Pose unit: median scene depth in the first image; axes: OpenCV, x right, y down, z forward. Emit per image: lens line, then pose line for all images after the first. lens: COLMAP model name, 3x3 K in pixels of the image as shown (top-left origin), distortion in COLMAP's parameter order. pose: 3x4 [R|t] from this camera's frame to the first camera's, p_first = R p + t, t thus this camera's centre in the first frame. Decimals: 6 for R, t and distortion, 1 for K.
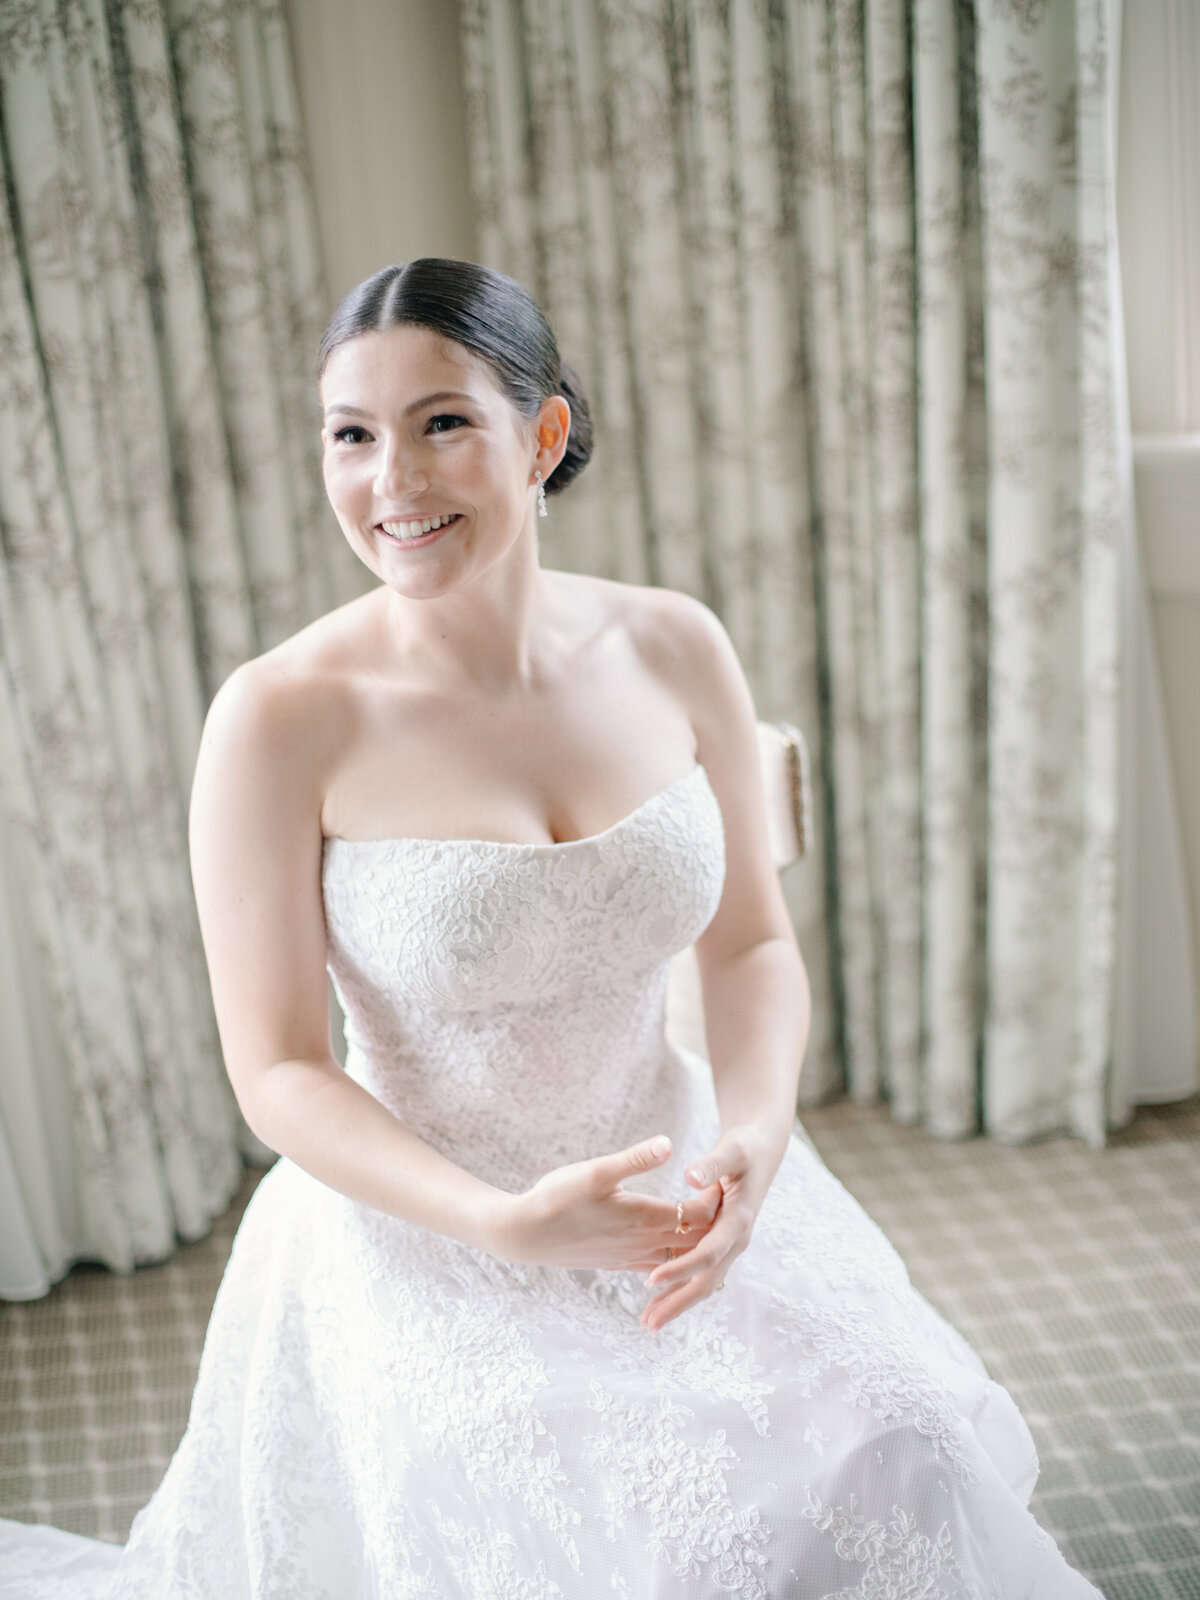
lens RADIAL K [[2486.1, 0, 469.4], [0, 2486.1, 747.0], [0, 0, 1]] dist [-0.069158, 0.000000]
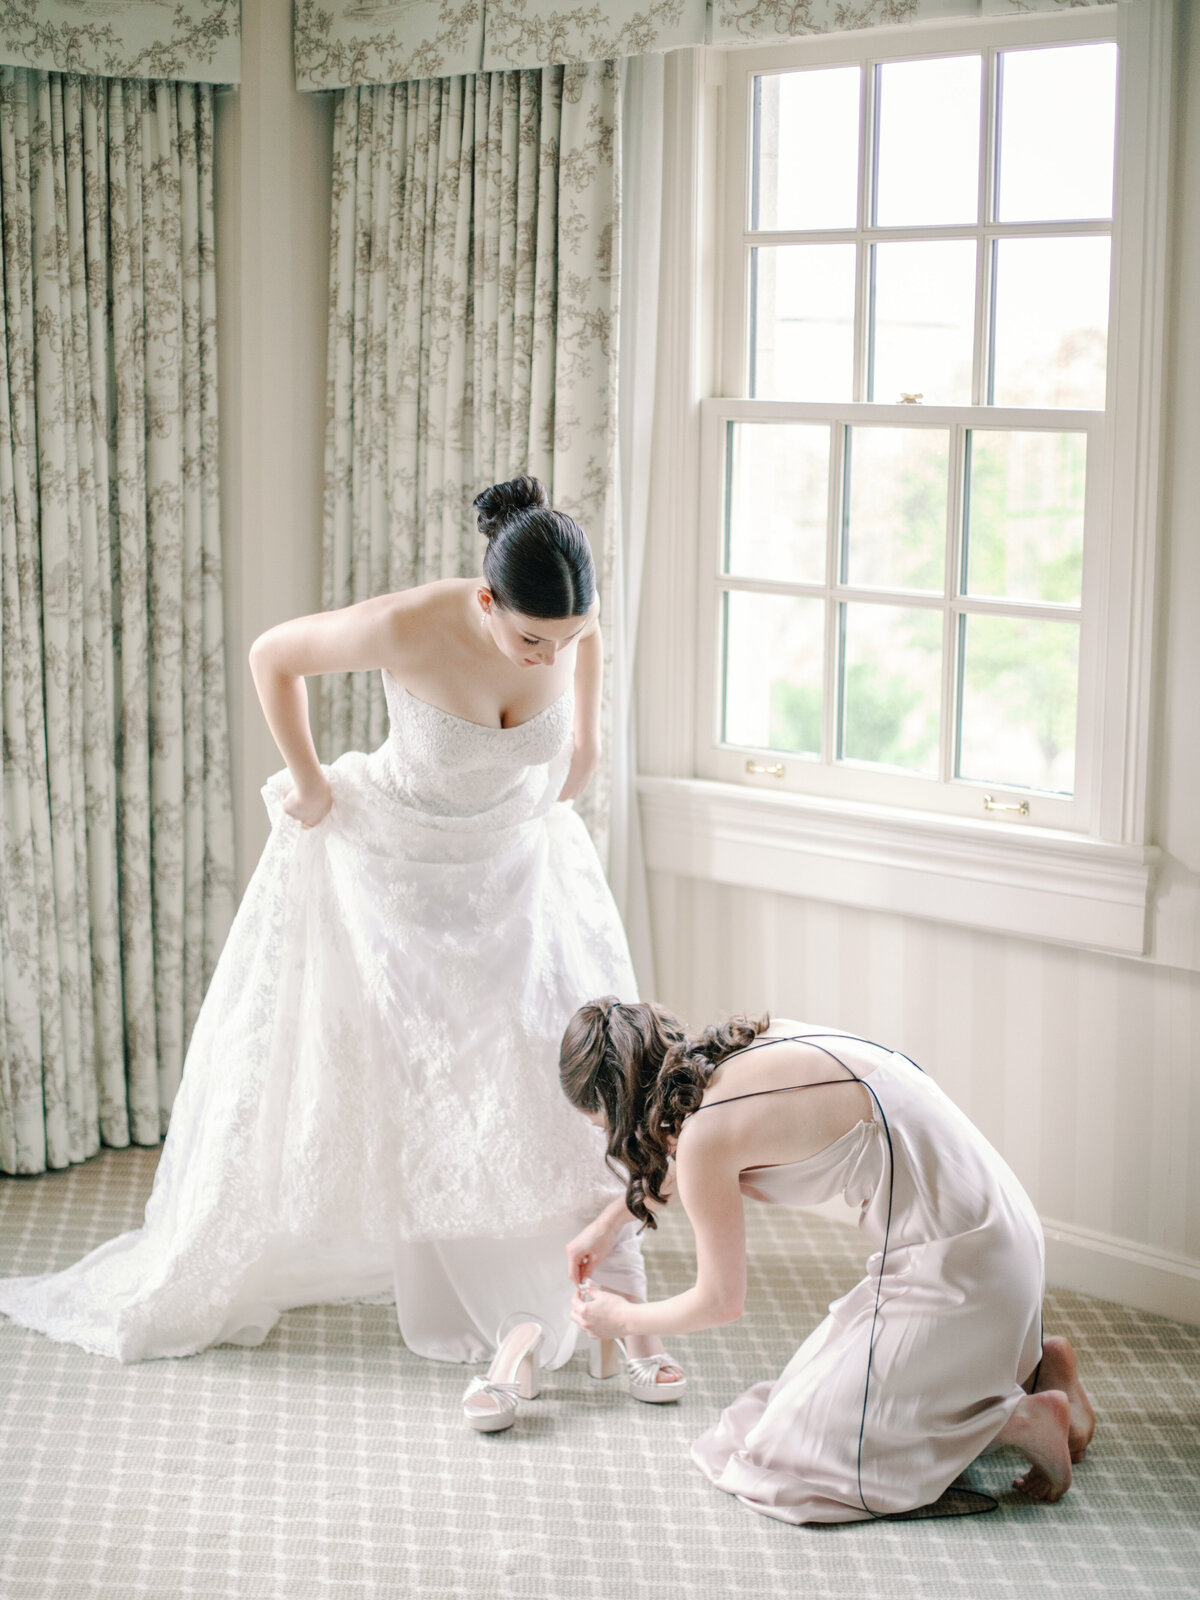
lens RADIAL K [[2660.2, 0, 570.4], [0, 2660.2, 806.6], [0, 0, 1]] dist [-0.092660, 0.000000]
pose [[0.988274, 0.121572, -0.092386, 0.634797], [-0.136208, 0.975360, -0.173553, 0.372978], [0.069011, 0.184102, 0.980482, -1.378123]]
